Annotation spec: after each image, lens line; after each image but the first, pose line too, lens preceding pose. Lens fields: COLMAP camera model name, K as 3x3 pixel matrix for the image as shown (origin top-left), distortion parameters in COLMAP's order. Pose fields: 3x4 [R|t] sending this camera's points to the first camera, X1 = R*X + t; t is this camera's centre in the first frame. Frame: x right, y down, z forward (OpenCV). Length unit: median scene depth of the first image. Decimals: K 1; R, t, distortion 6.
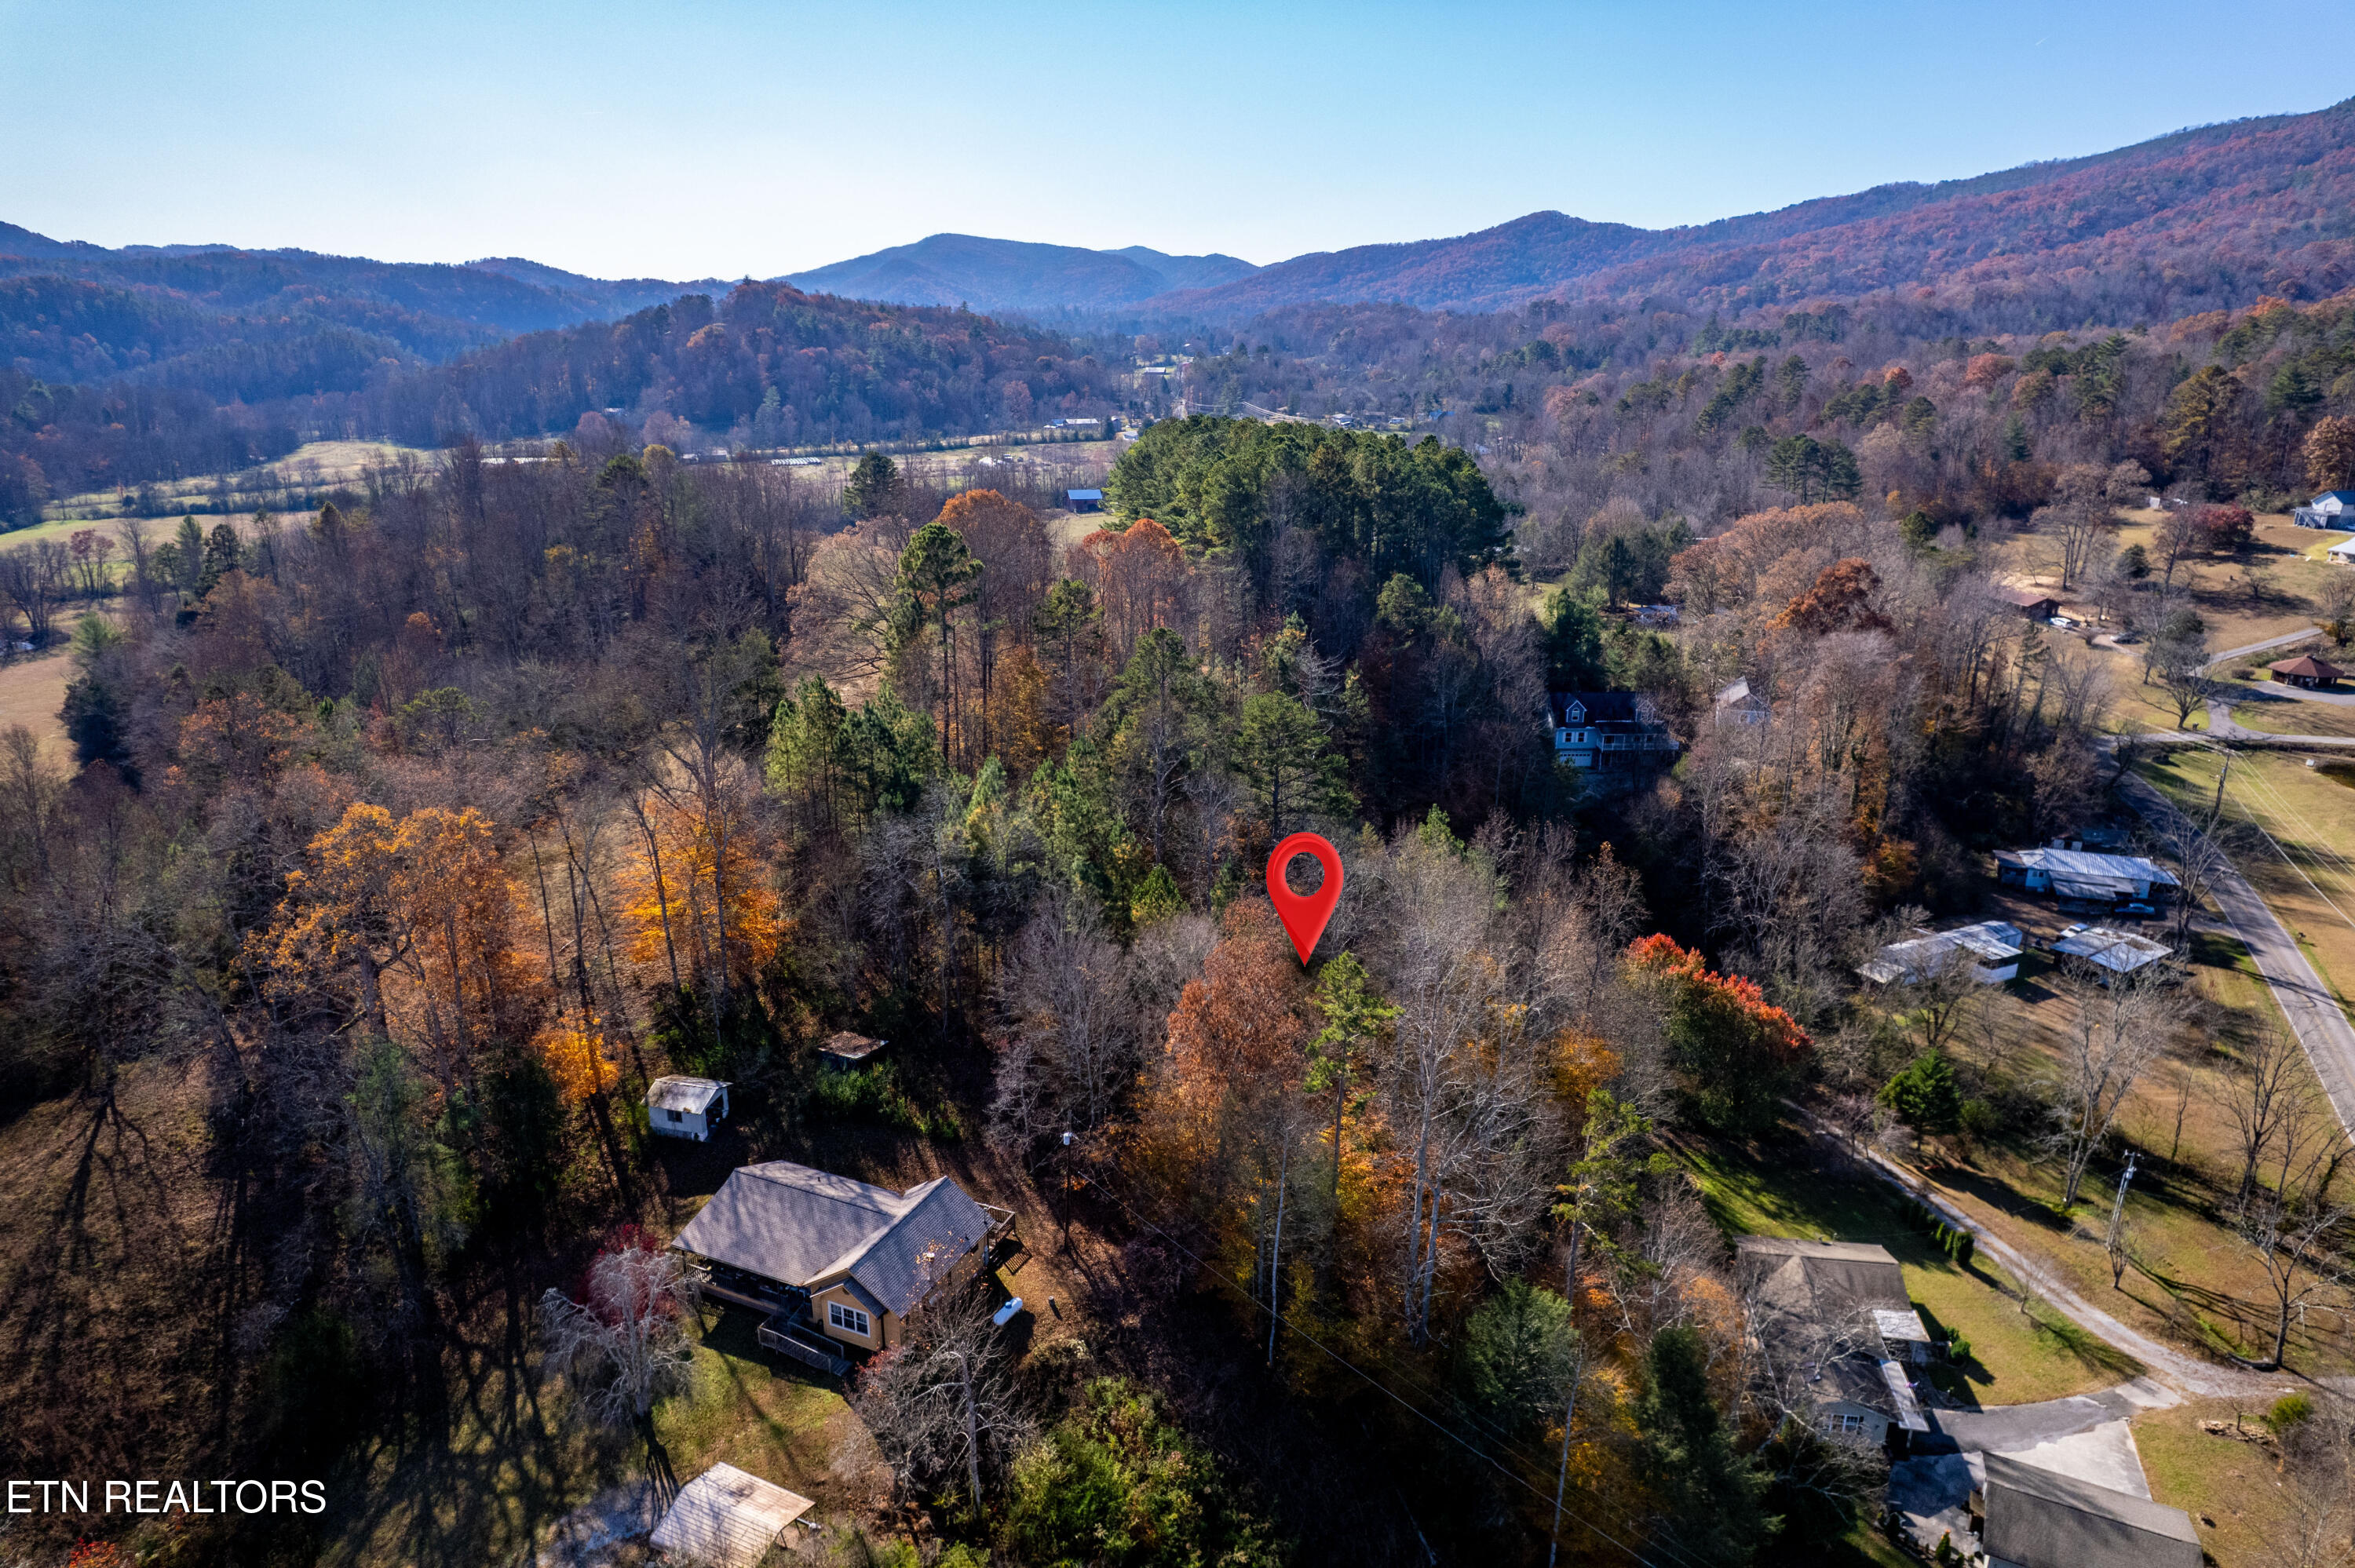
lens RADIAL K [[1508.6, 0, 1174.8], [0, 1508.6, 777.7], [0, 0, 1]] dist [-0.076266, 0.066725]
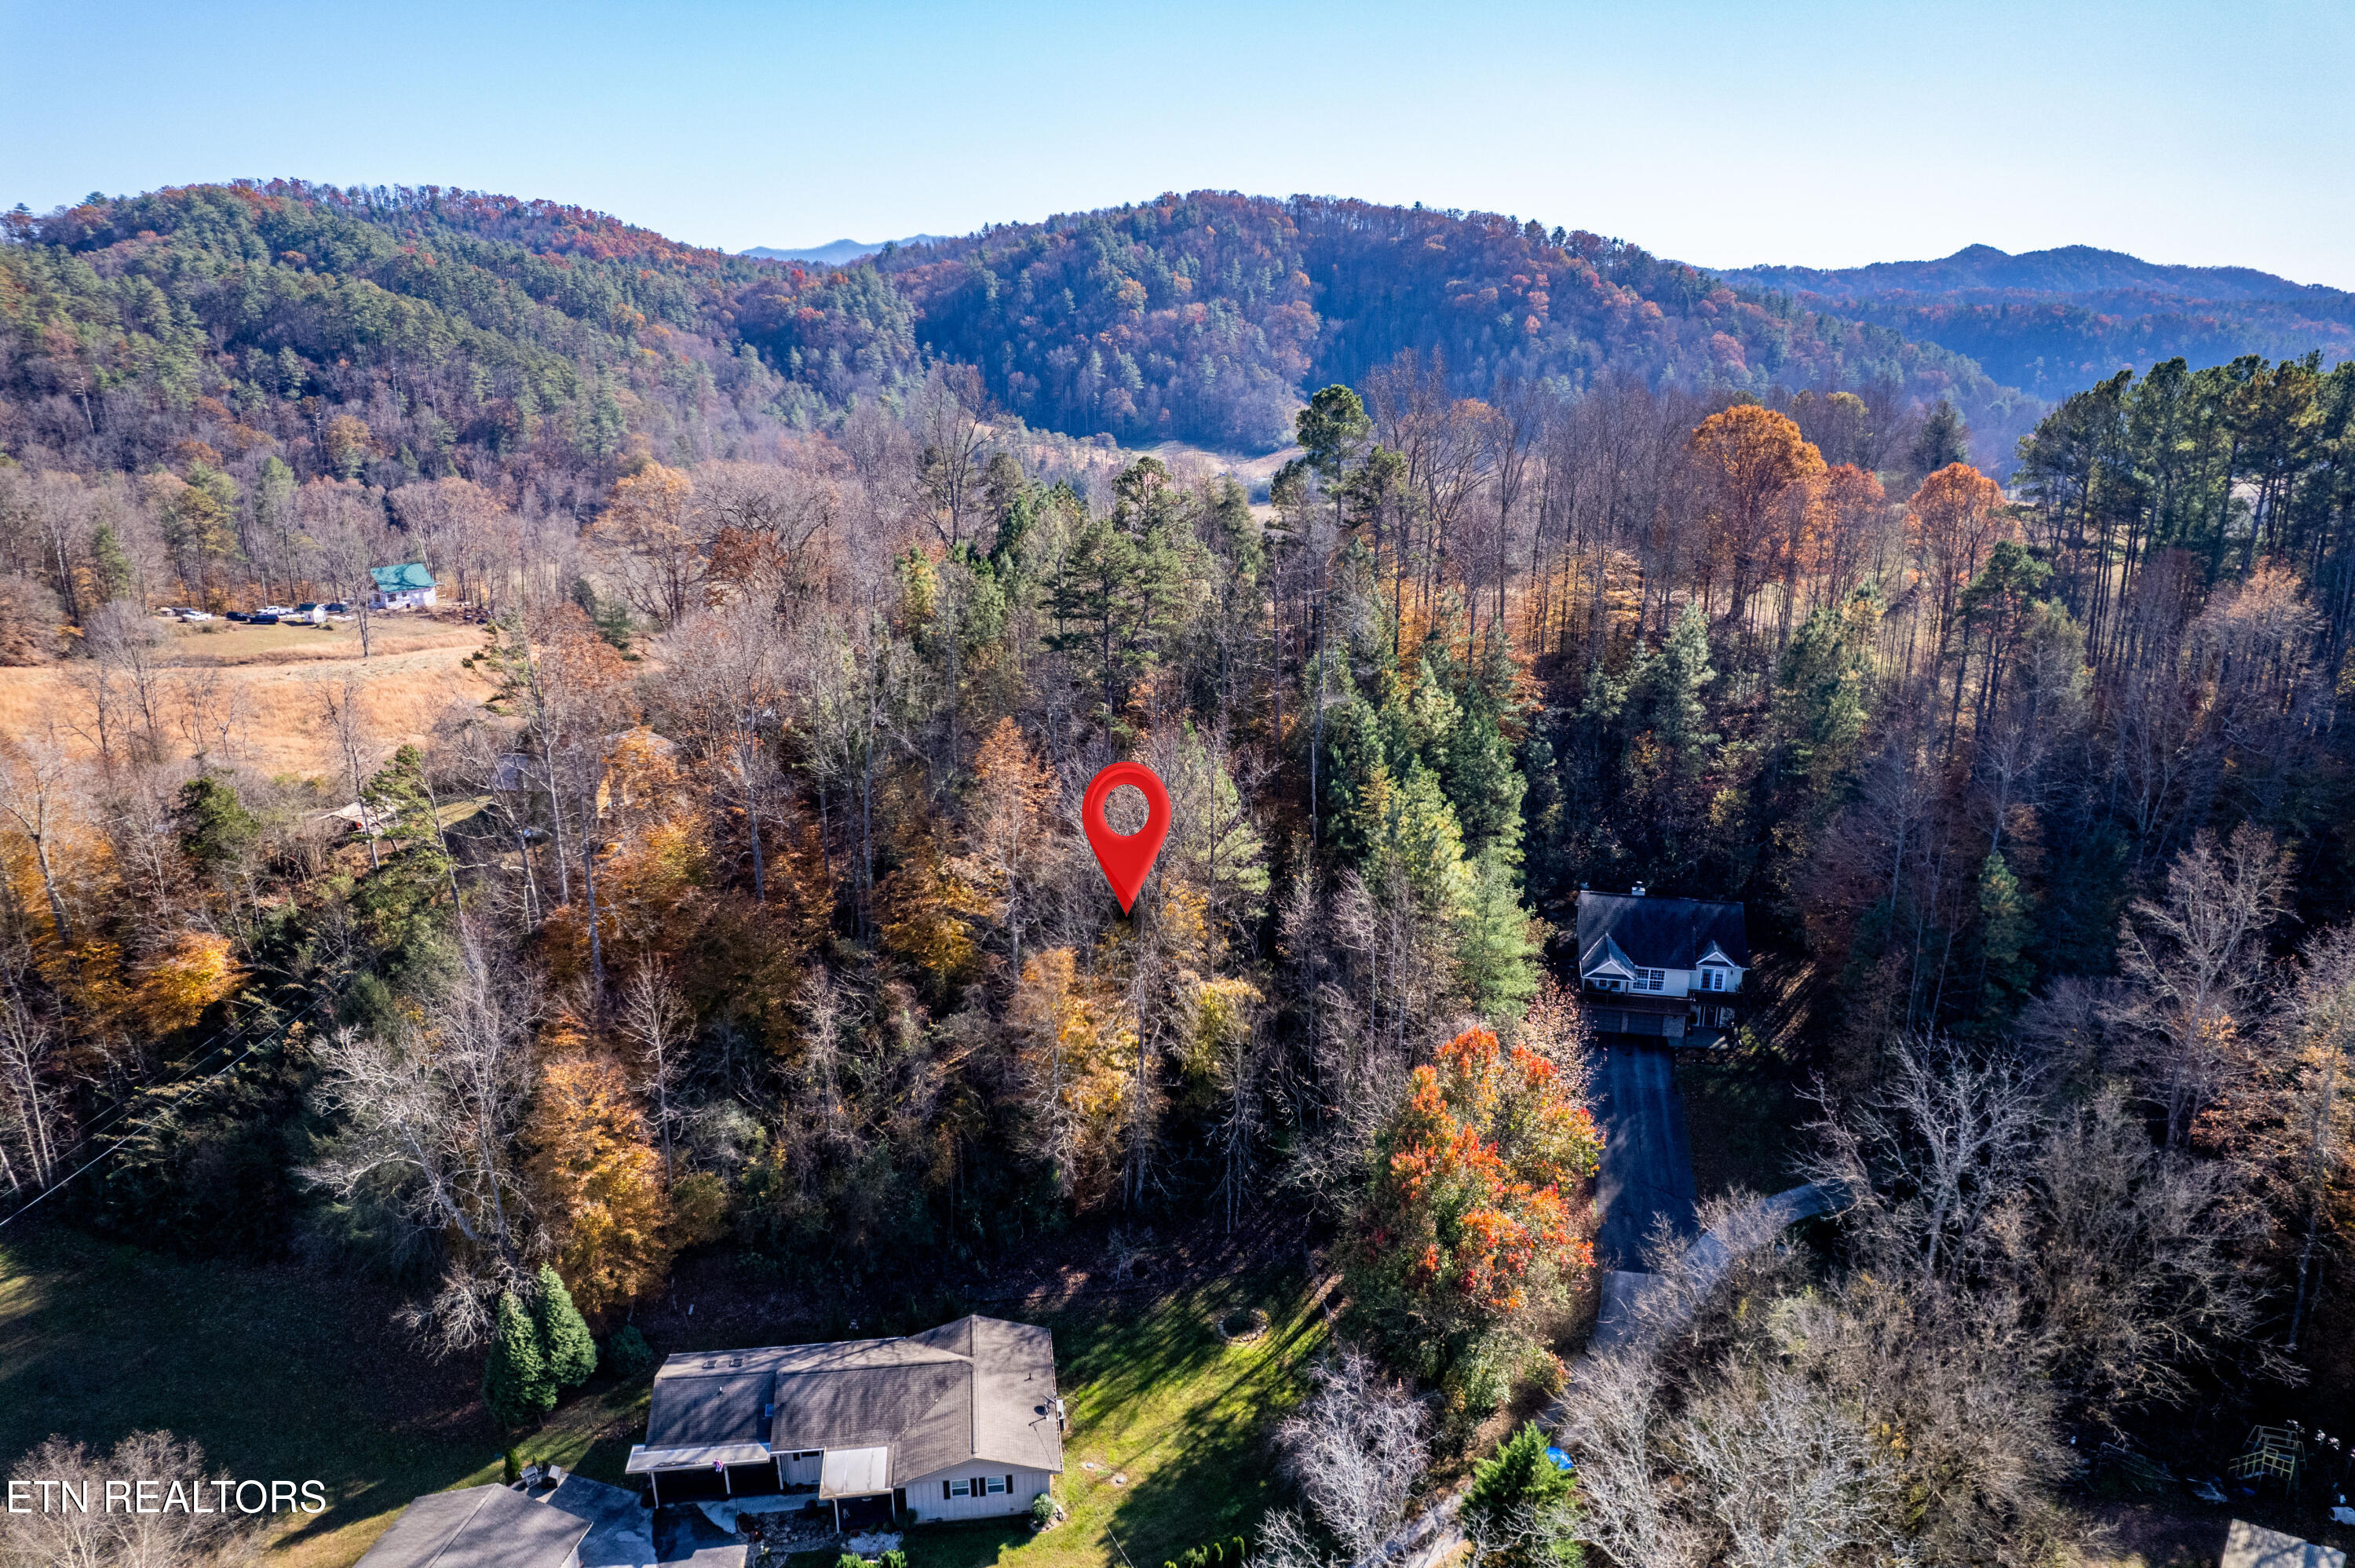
lens RADIAL K [[1508.6, 0, 1177.7], [0, 1508.6, 790.5], [0, 0, 1]] dist [-0.076266, 0.066725]
pose [[0.288116, 0.258381, -0.922078, 0.123347], [-0.281656, 0.943182, 0.176287, -0.009221], [0.915237, 0.208918, 0.344521, 0.096500]]
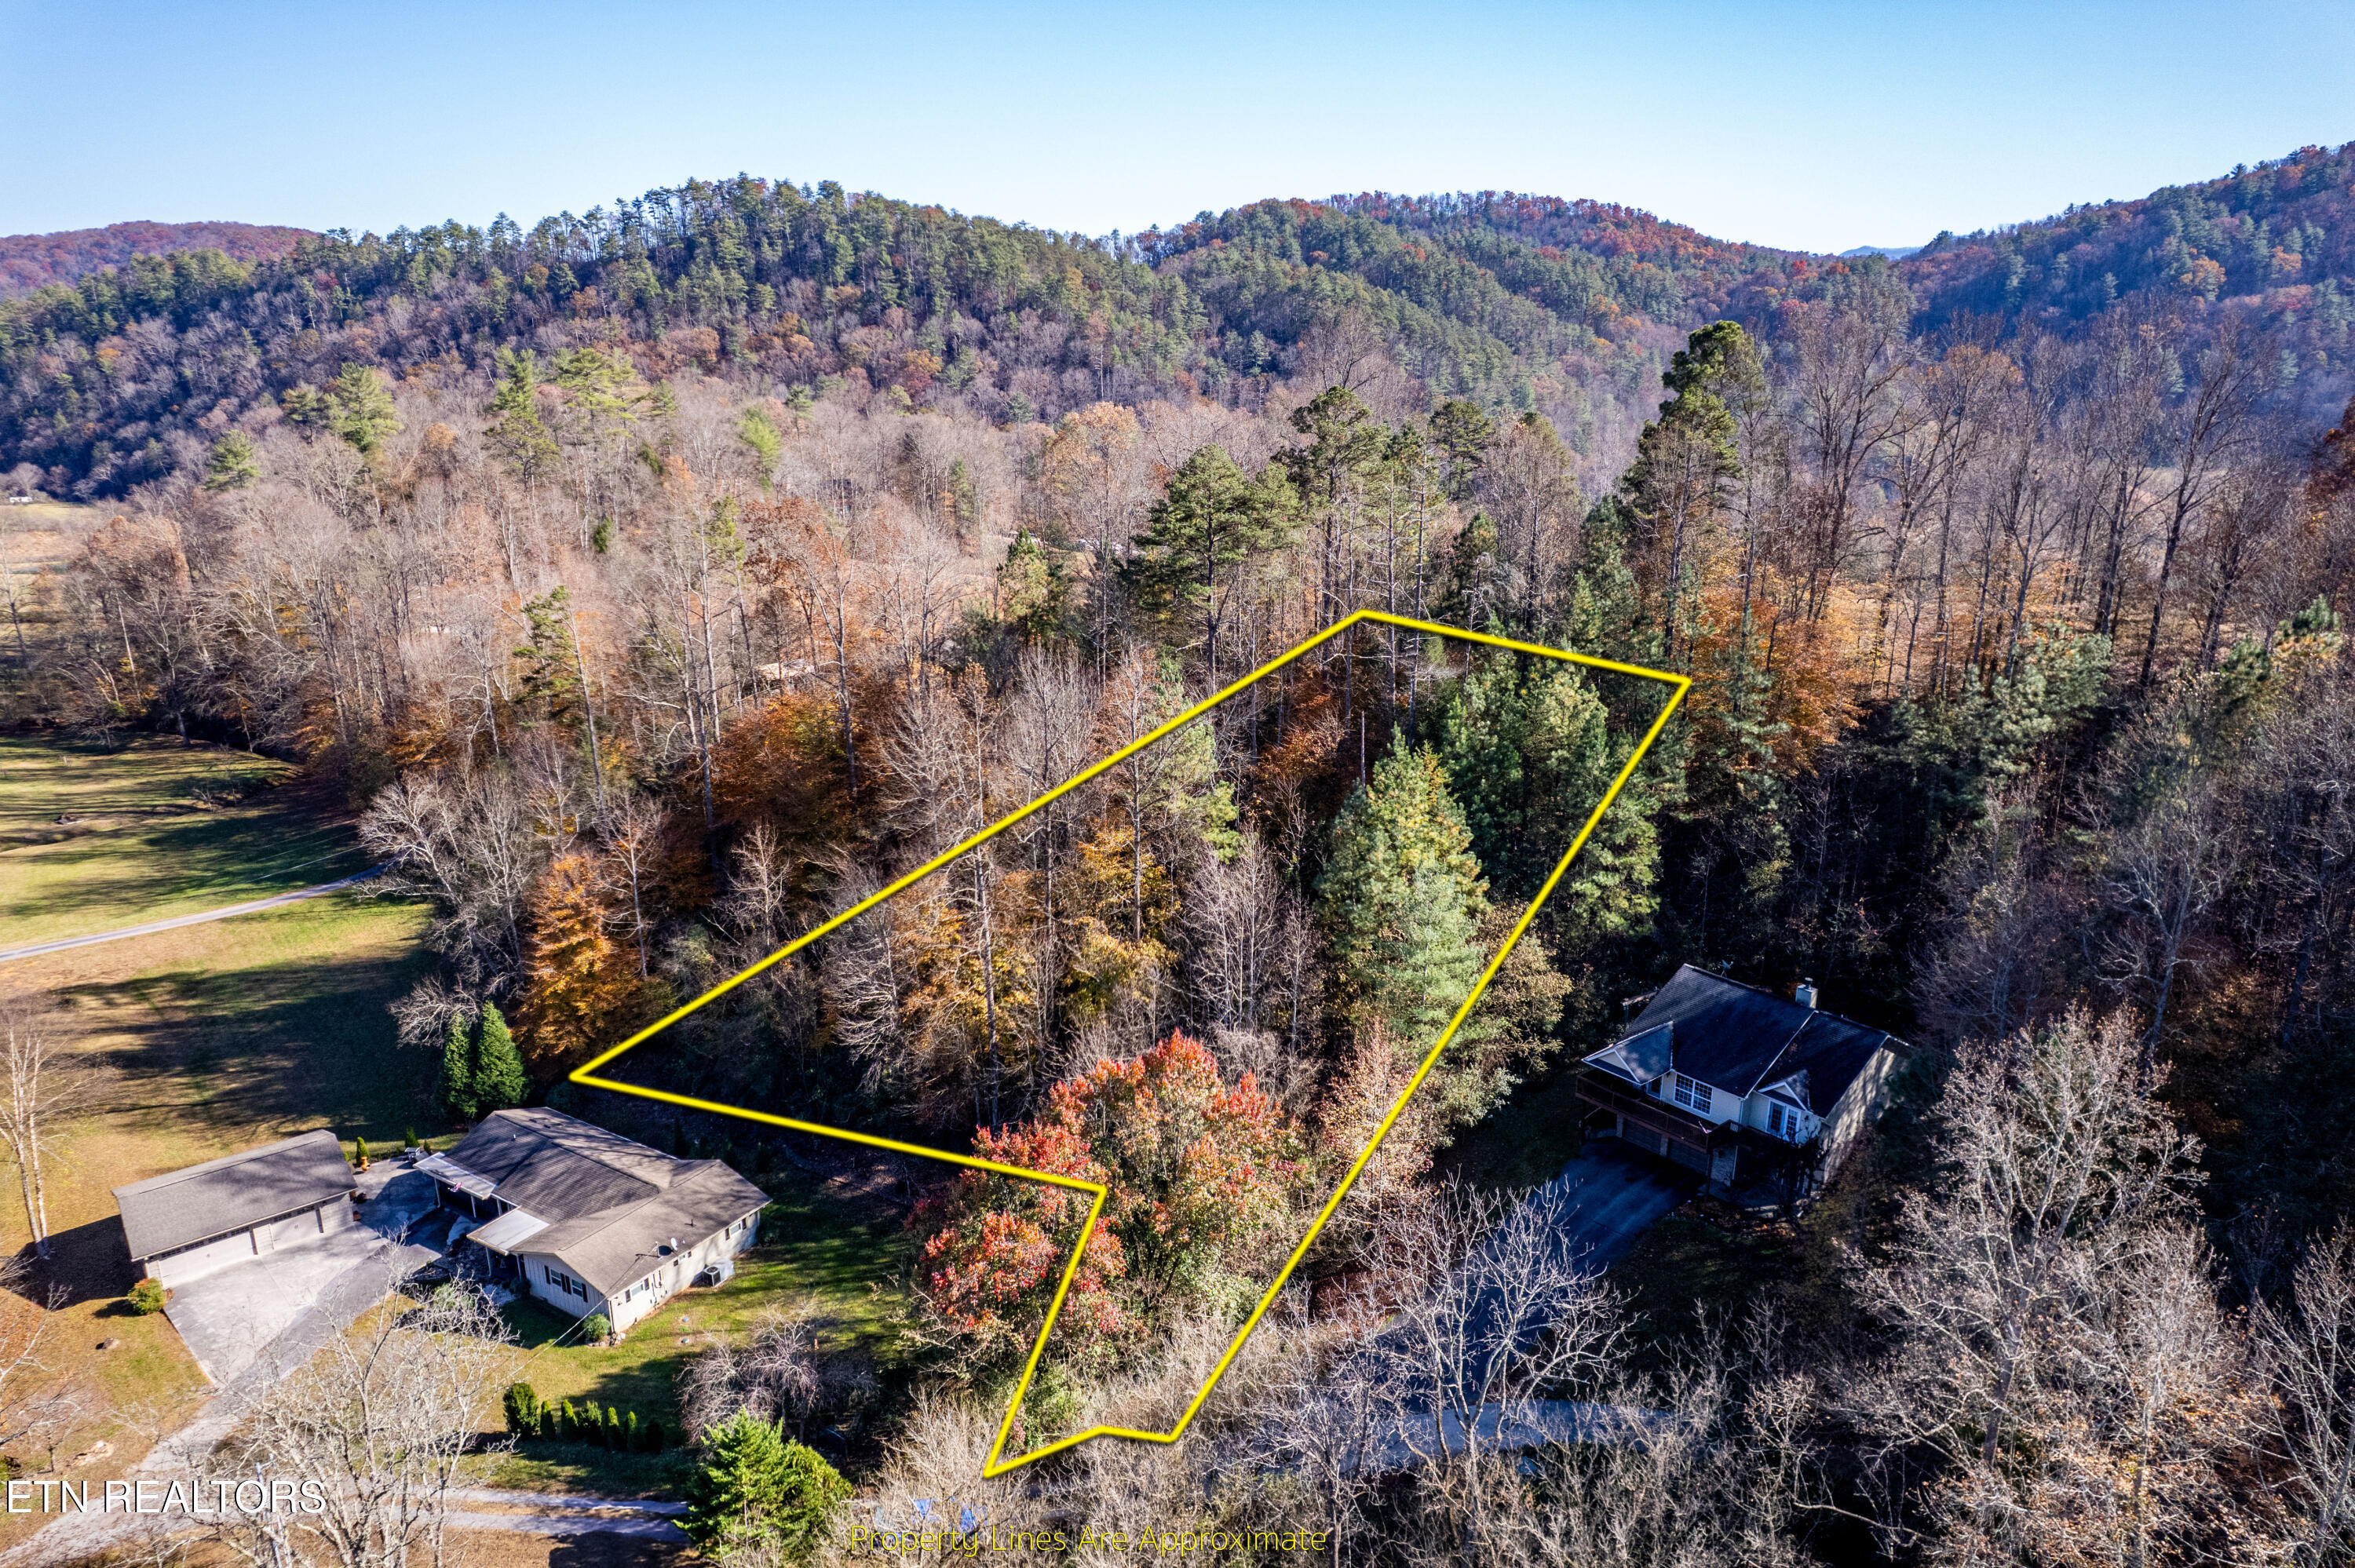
lens RADIAL K [[1508.6, 0, 1178.7], [0, 1508.6, 793.8], [0, 0, 1]] dist [-0.076266, 0.066725]
pose [[-0.374856, 0.250024, -0.892732, 0.113516], [-0.278693, 0.888017, 0.365726, -0.023627], [0.884202, 0.385893, -0.263199, 0.163540]]
